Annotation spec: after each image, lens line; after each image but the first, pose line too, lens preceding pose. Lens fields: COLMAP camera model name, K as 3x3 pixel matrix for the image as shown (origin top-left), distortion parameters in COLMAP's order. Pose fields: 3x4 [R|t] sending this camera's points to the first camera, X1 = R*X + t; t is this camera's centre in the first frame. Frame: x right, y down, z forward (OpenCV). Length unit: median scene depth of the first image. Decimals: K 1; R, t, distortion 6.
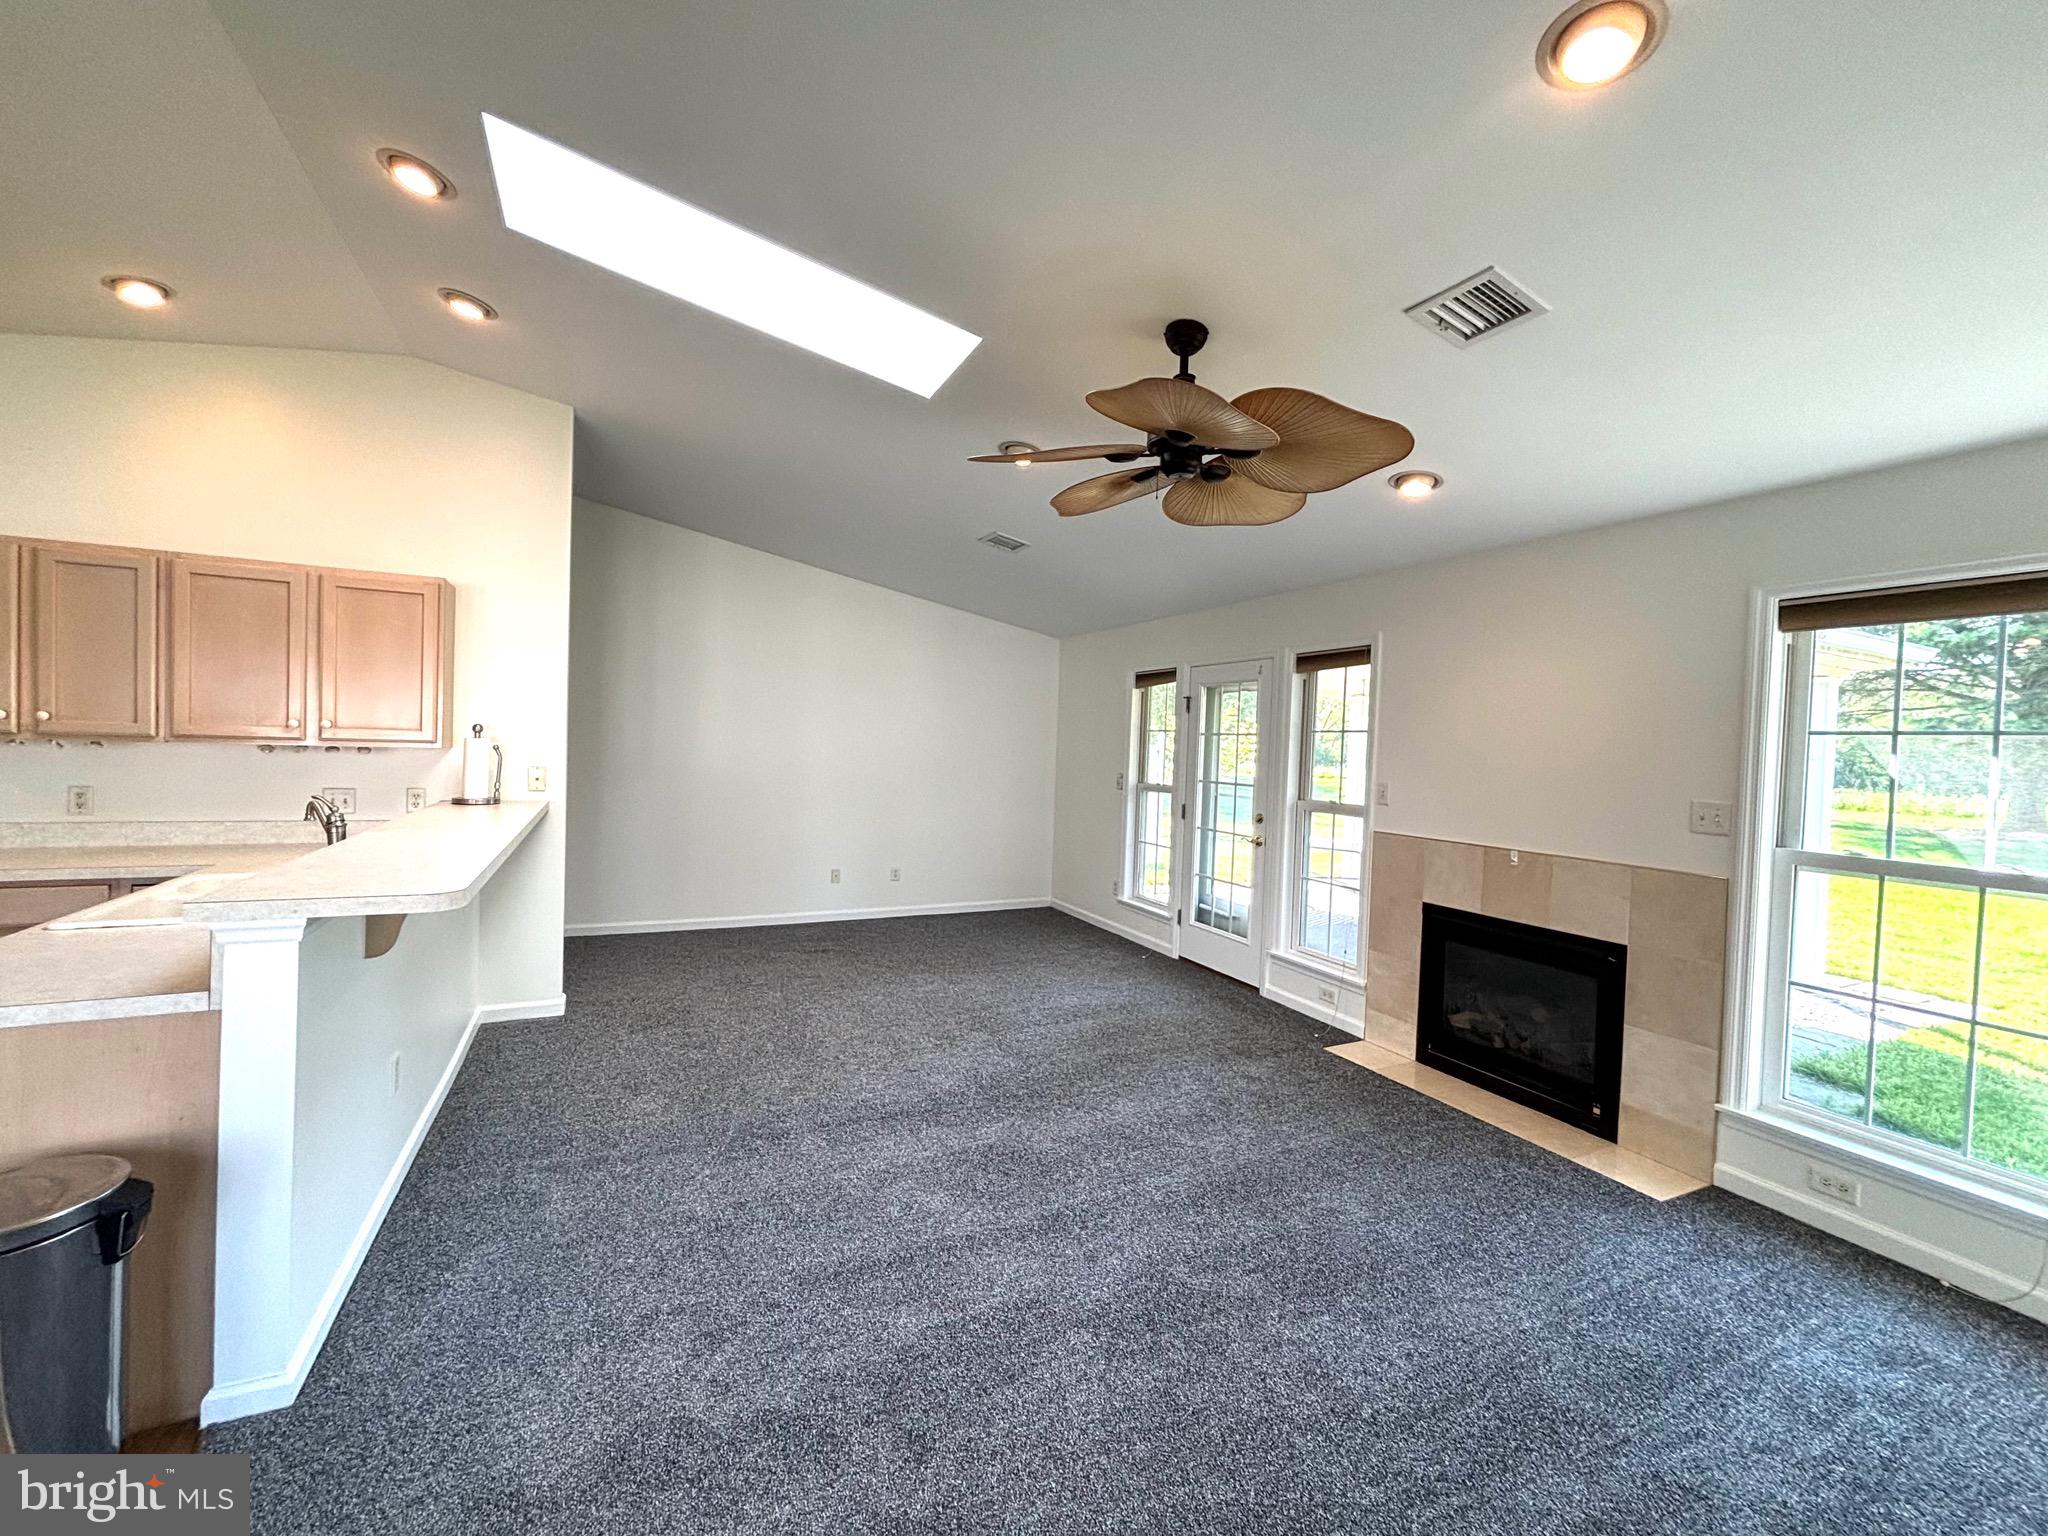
lens RADIAL K [[827.6, 0, 1026.8], [0, 827.6, 762.3], [0, 0, 1]] dist [0.000610, 0.000191]
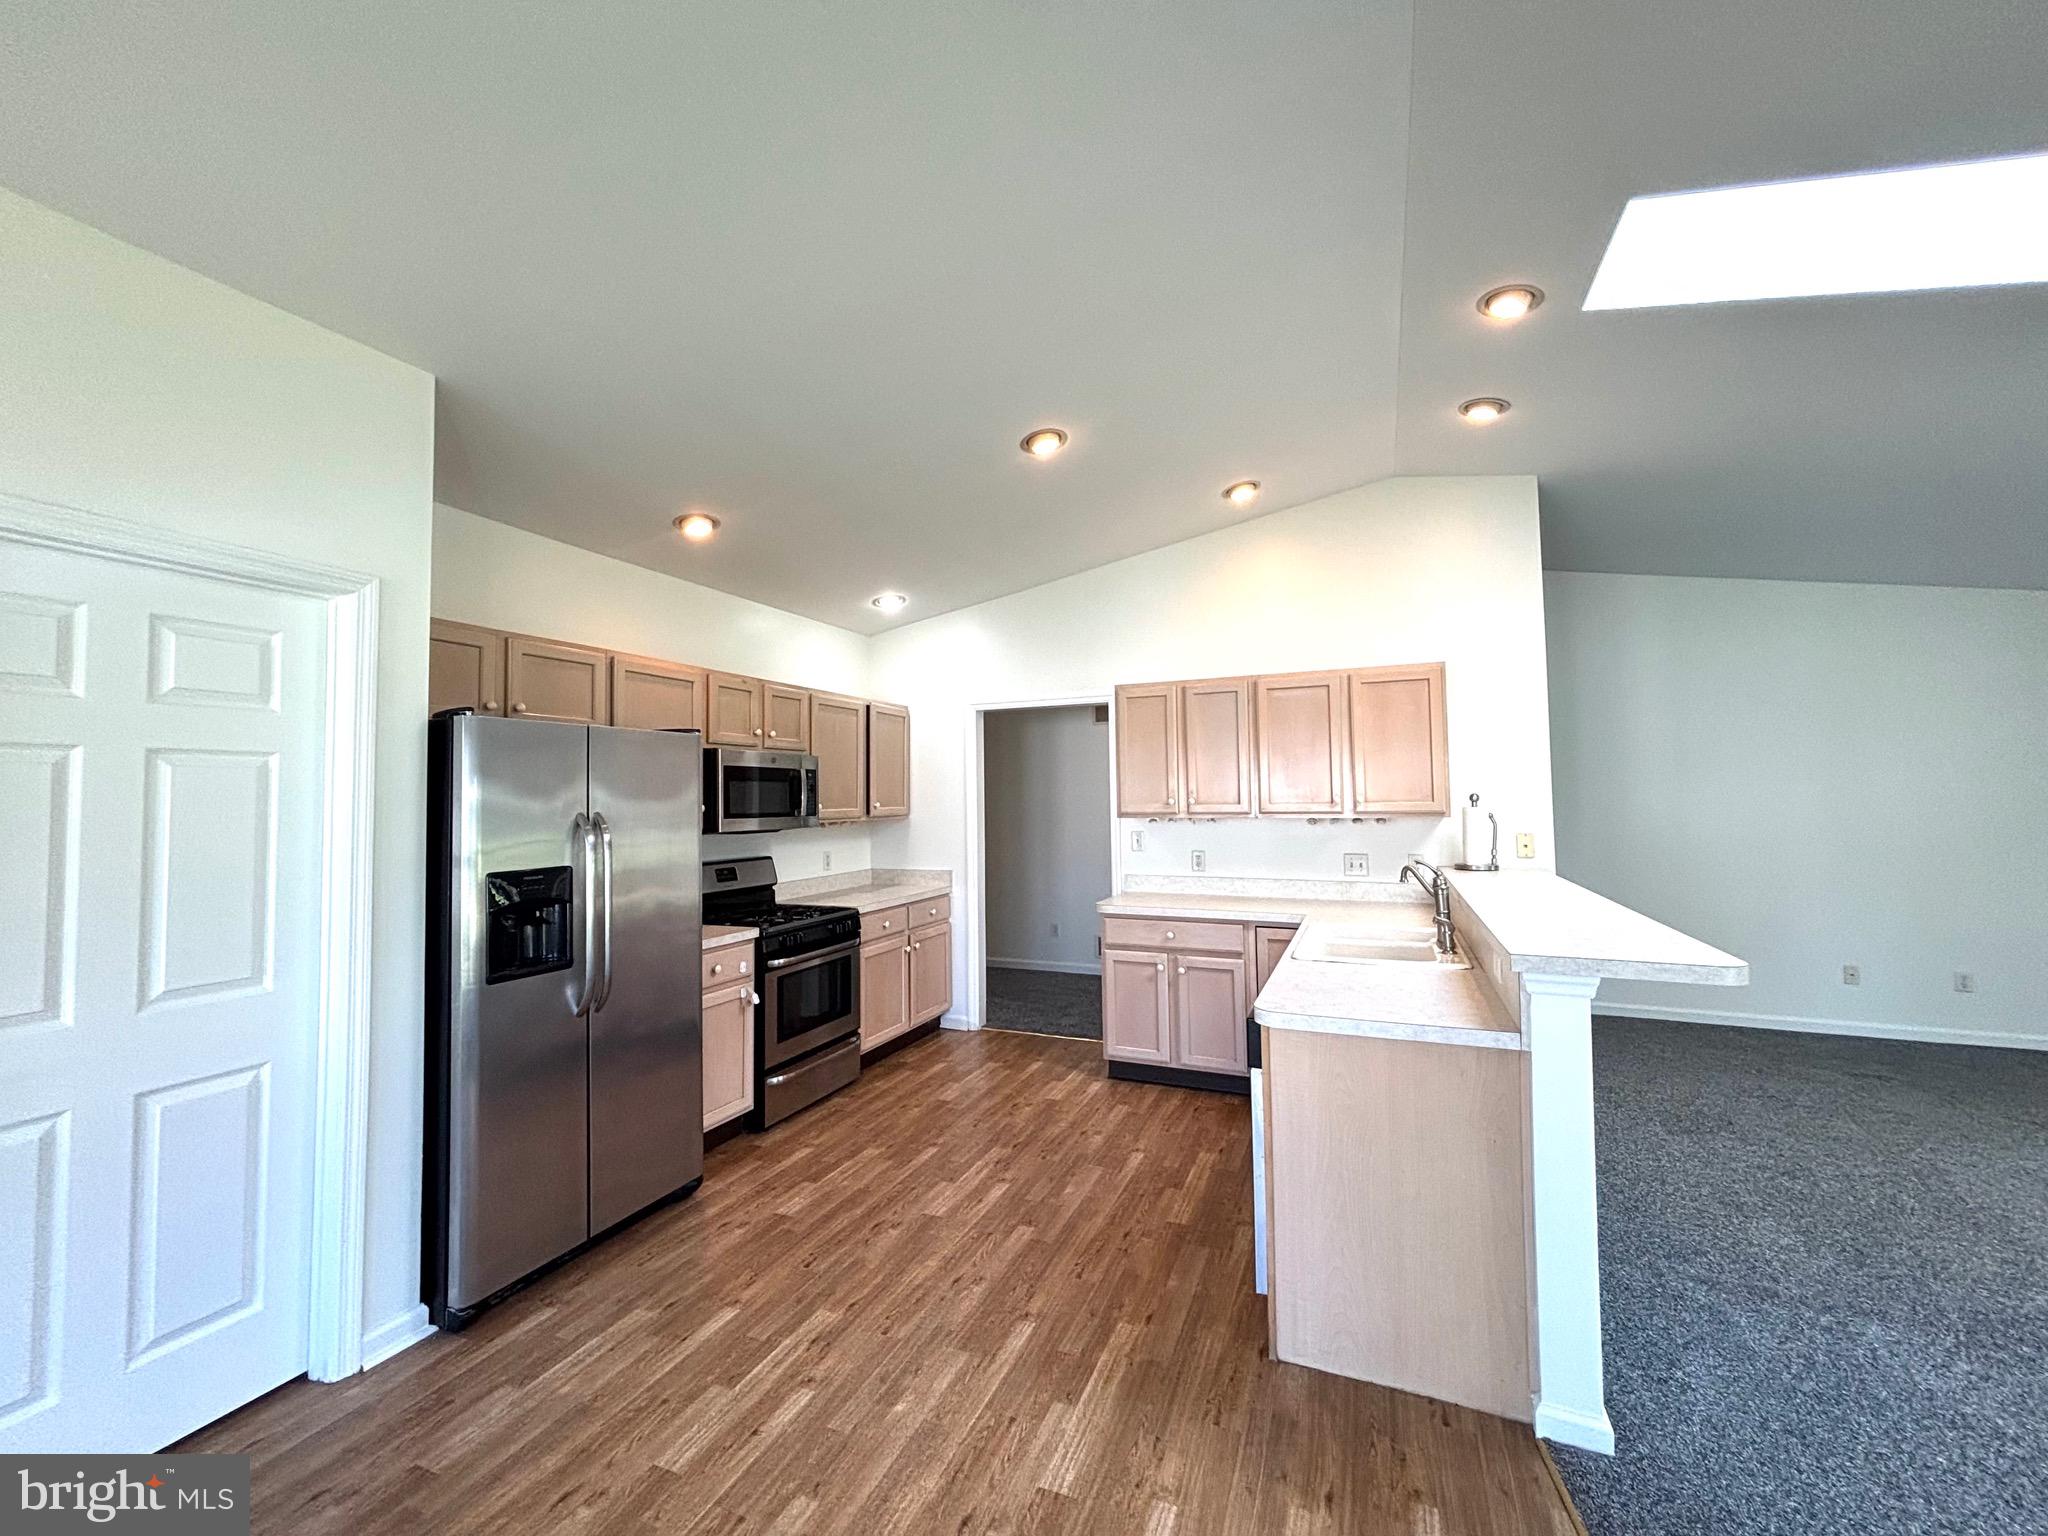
lens RADIAL K [[827.6, 0, 1026.8], [0, 827.6, 762.3], [0, 0, 1]] dist [0.000610, 0.000191]
pose [[0.651996, -0.077609, -0.754240, -0.234681], [0.017200, 0.996006, -0.087618, -0.003174], [0.758028, 0.044153, 0.650726, -0.119575]]
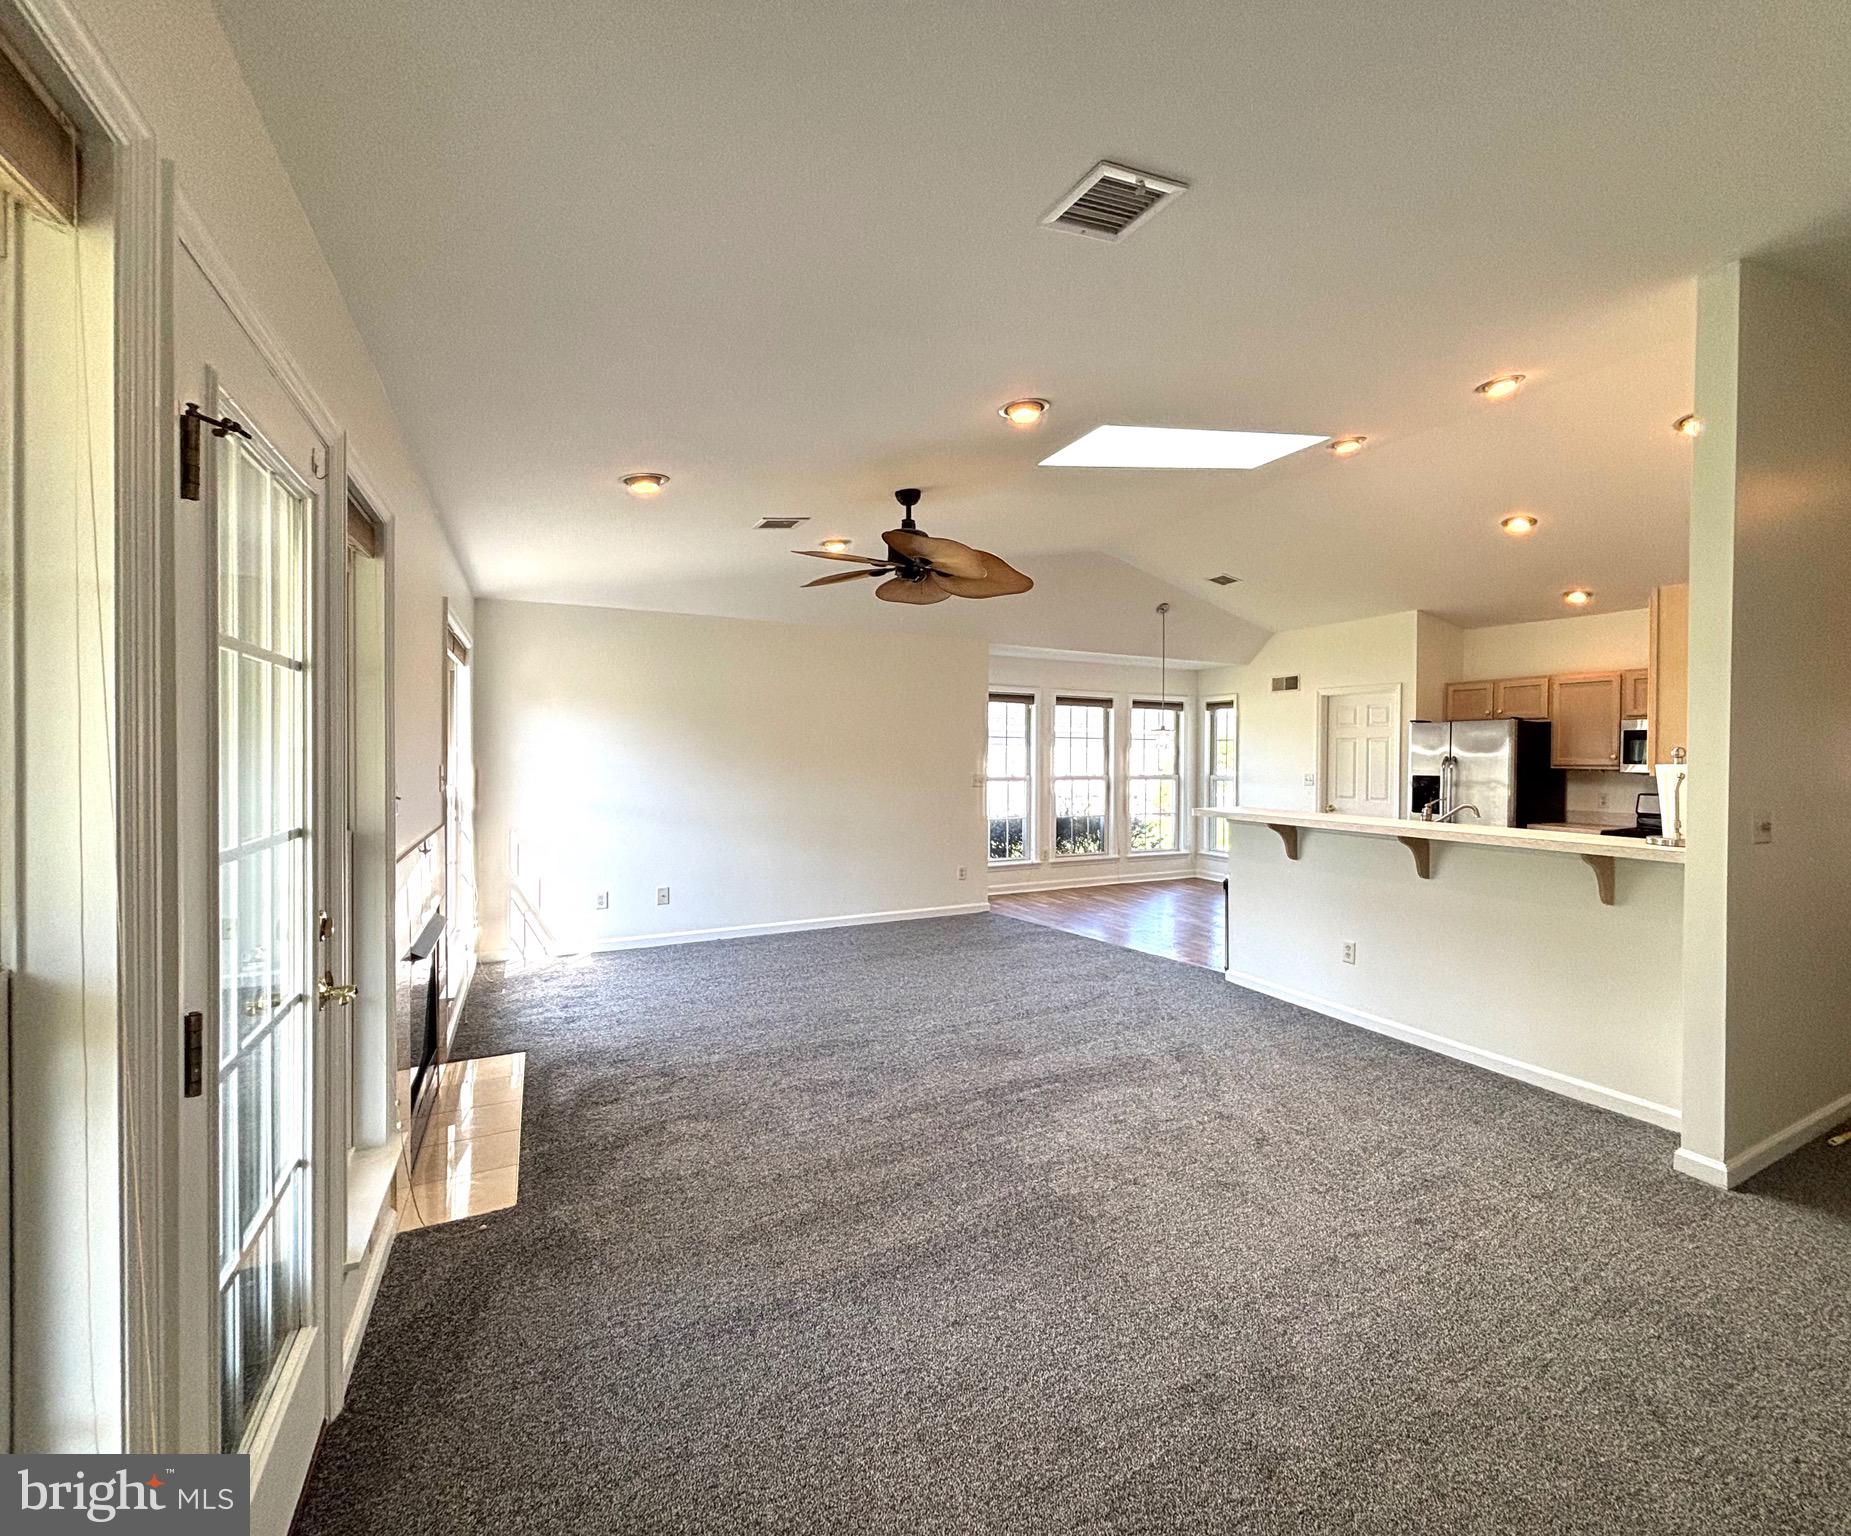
lens RADIAL K [[821.7, 0, 1030.4], [0, 821.7, 767.4], [0, 0, 1]] dist [-0.002035, -0.000410]
pose [[-0.996015, -0.042440, -0.078445, 0.031261], [-0.045420, 0.998297, 0.036597, -0.027512], [0.076758, 0.040014, -0.996247, 1.748516]]
